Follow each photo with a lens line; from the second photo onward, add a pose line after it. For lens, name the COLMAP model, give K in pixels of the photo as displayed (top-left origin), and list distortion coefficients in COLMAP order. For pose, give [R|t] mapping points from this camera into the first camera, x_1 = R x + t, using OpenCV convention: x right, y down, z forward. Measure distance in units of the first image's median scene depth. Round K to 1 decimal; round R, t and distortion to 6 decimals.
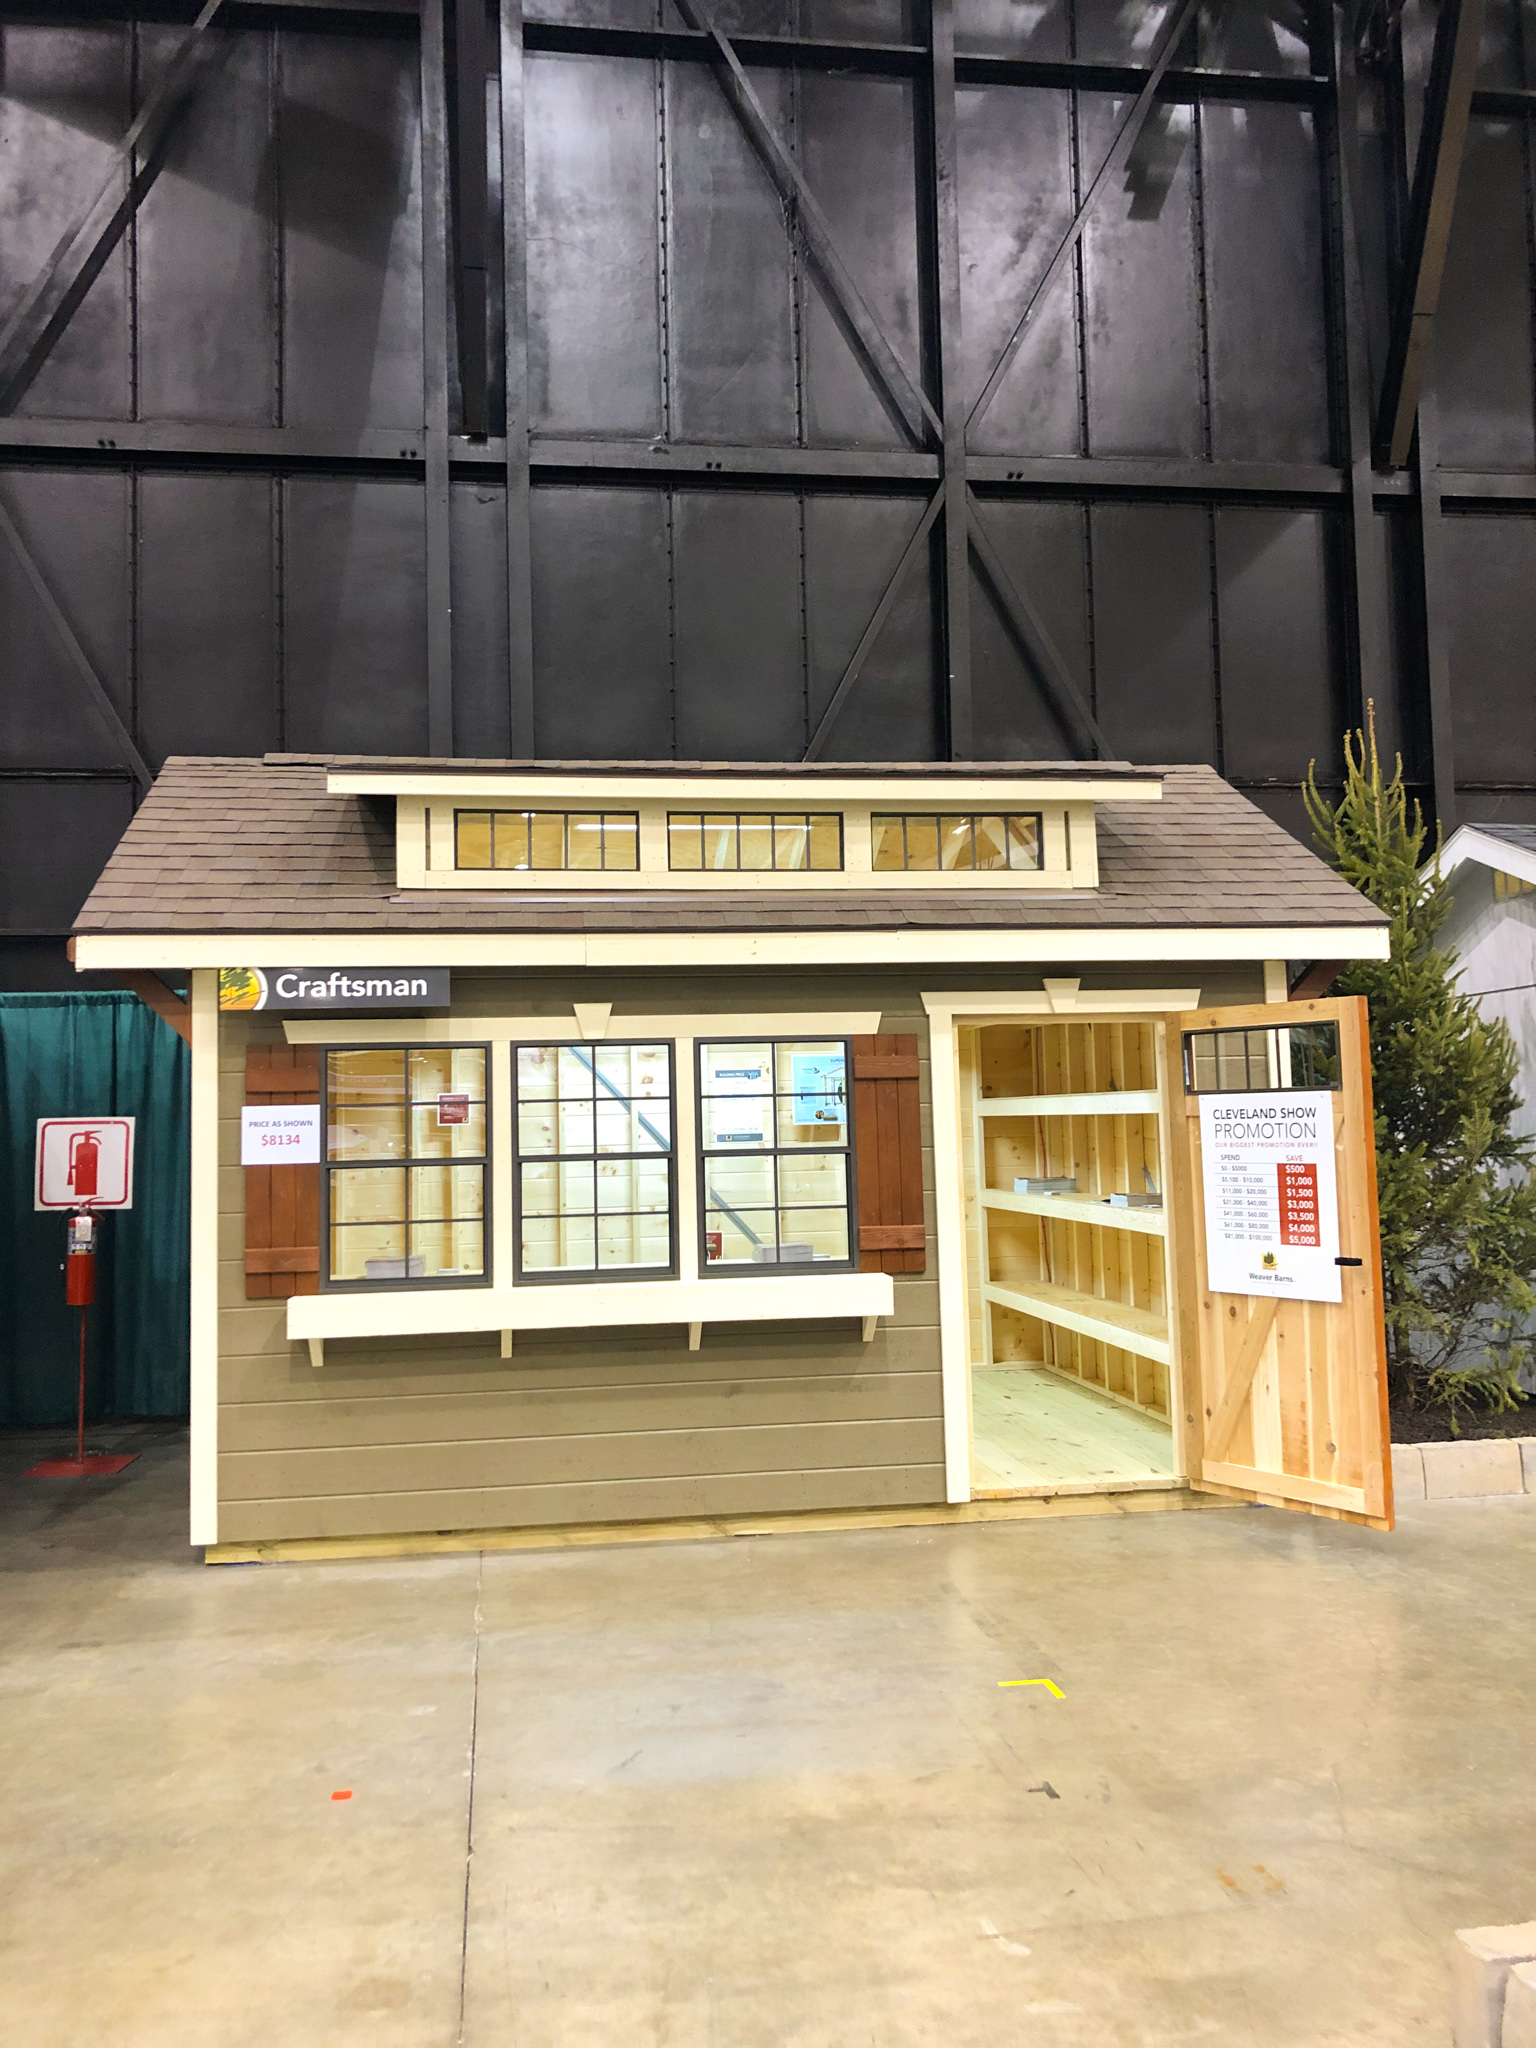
lens RADIAL K [[1688.7, 0, 759.2], [0, 1688.7, 1001.7], [0, 0, 1]] dist [0.088186, -0.077570]
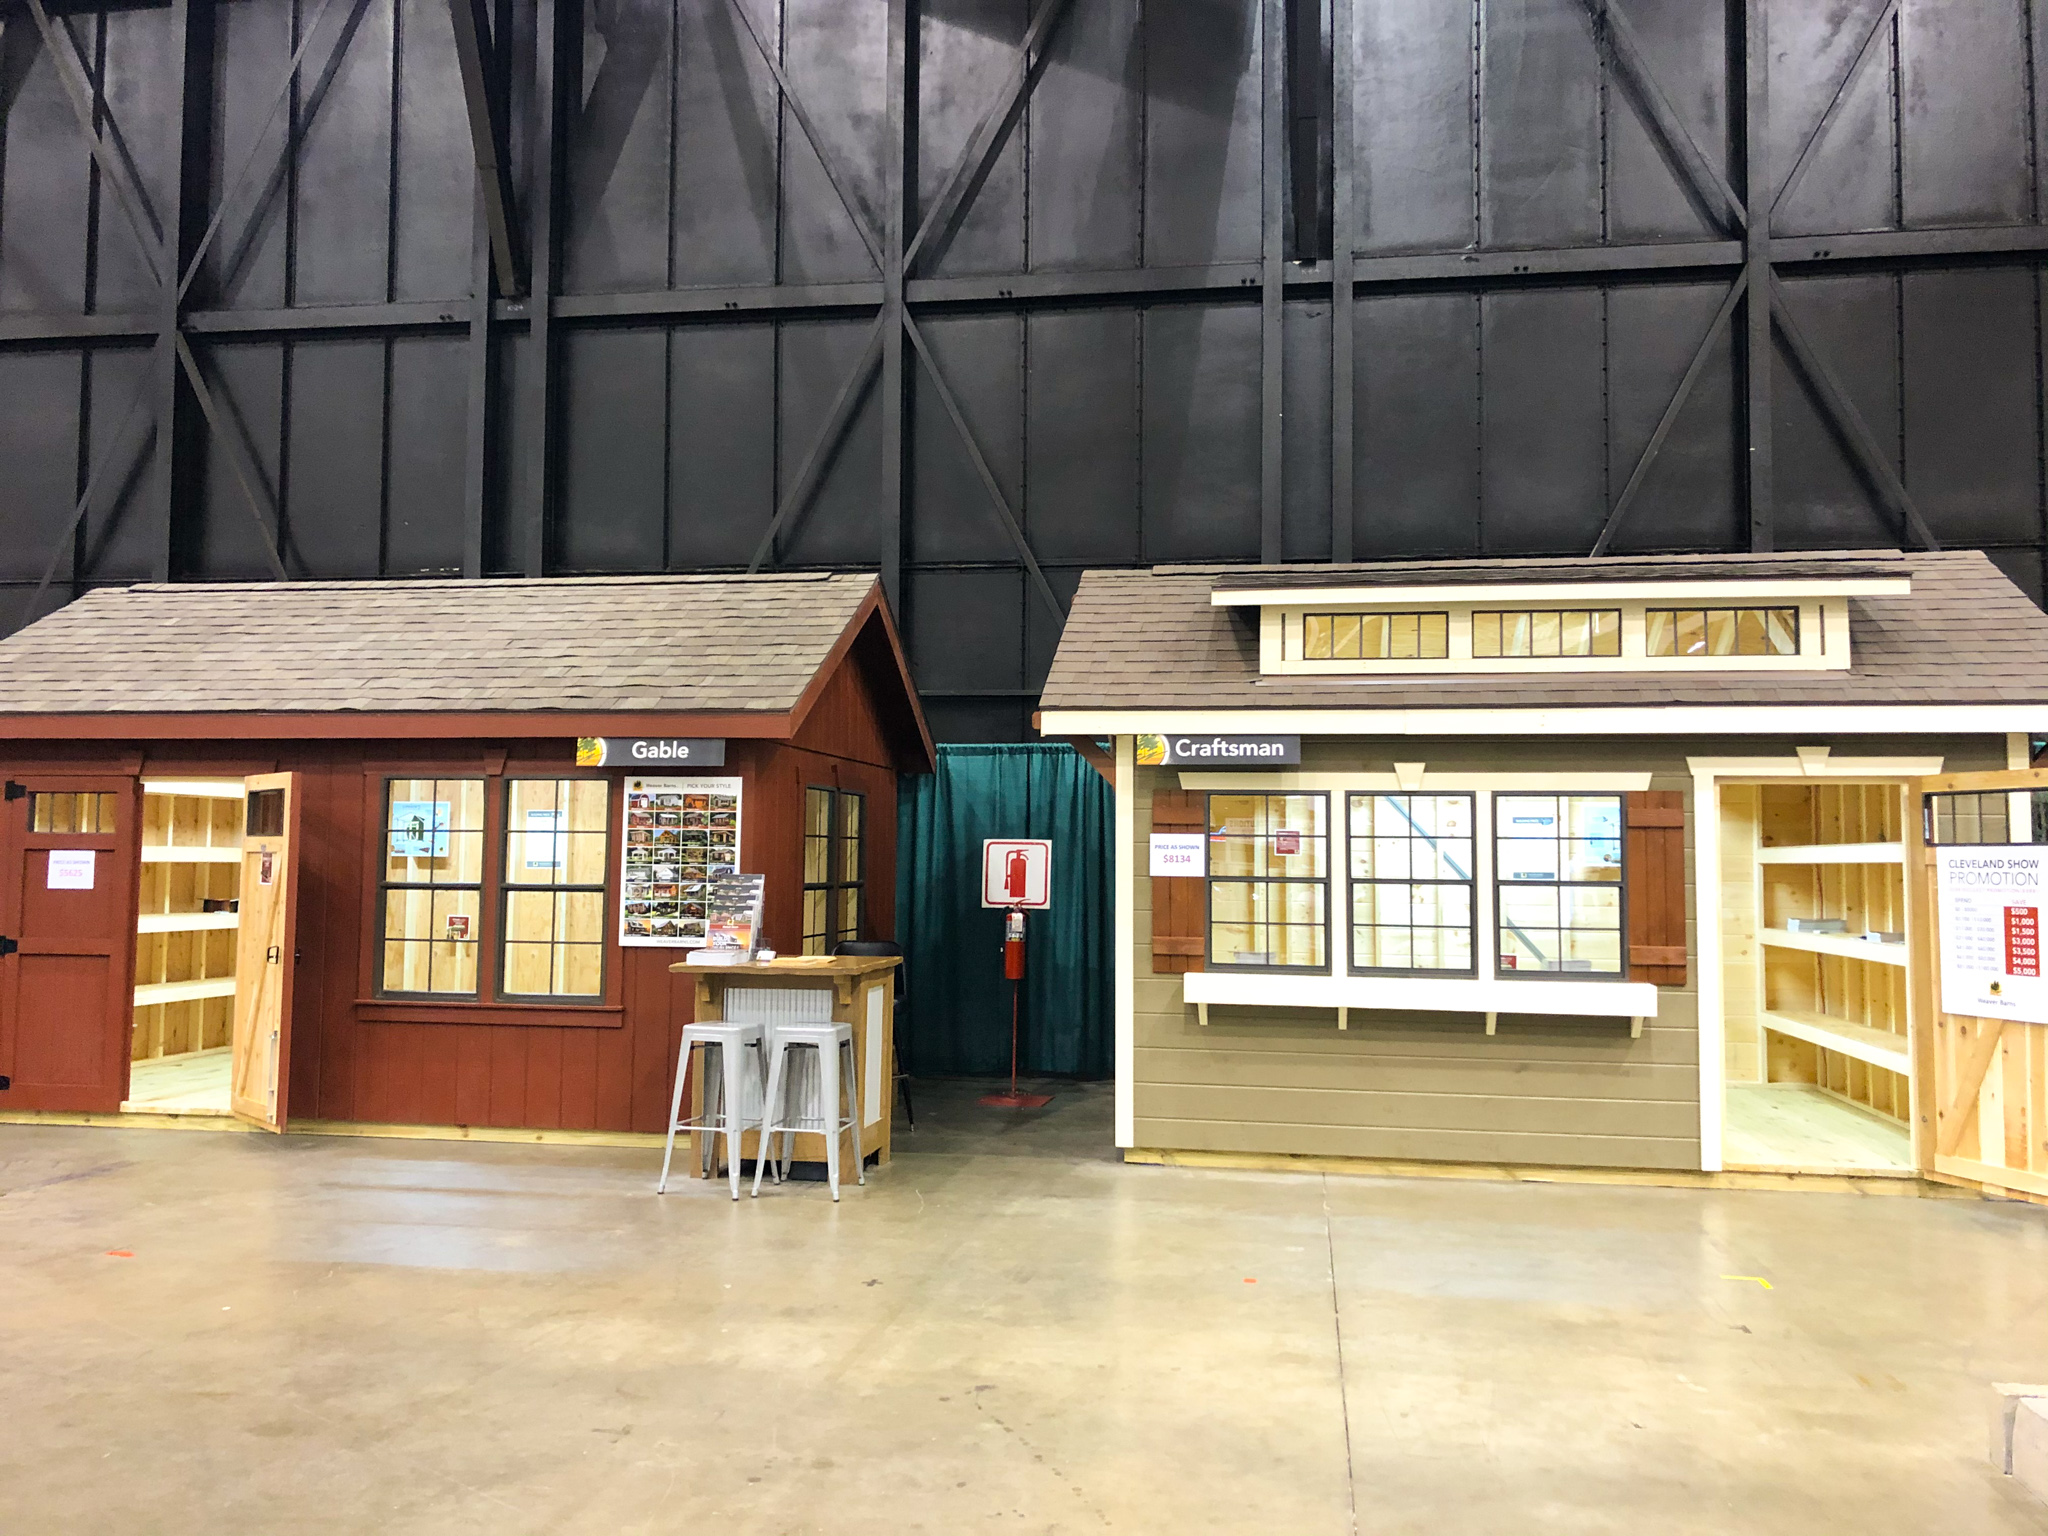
lens RADIAL K [[1699.6, 0, 1026.7], [0, 1699.6, 747.0], [0, 0, 1]] dist [0.053891, -0.070341]
pose [[0.952641, 0.010686, -0.303909, 0.016685], [-0.009429, 0.999940, 0.005601, -0.014451], [0.303950, -0.002470, 0.952685, -0.308157]]
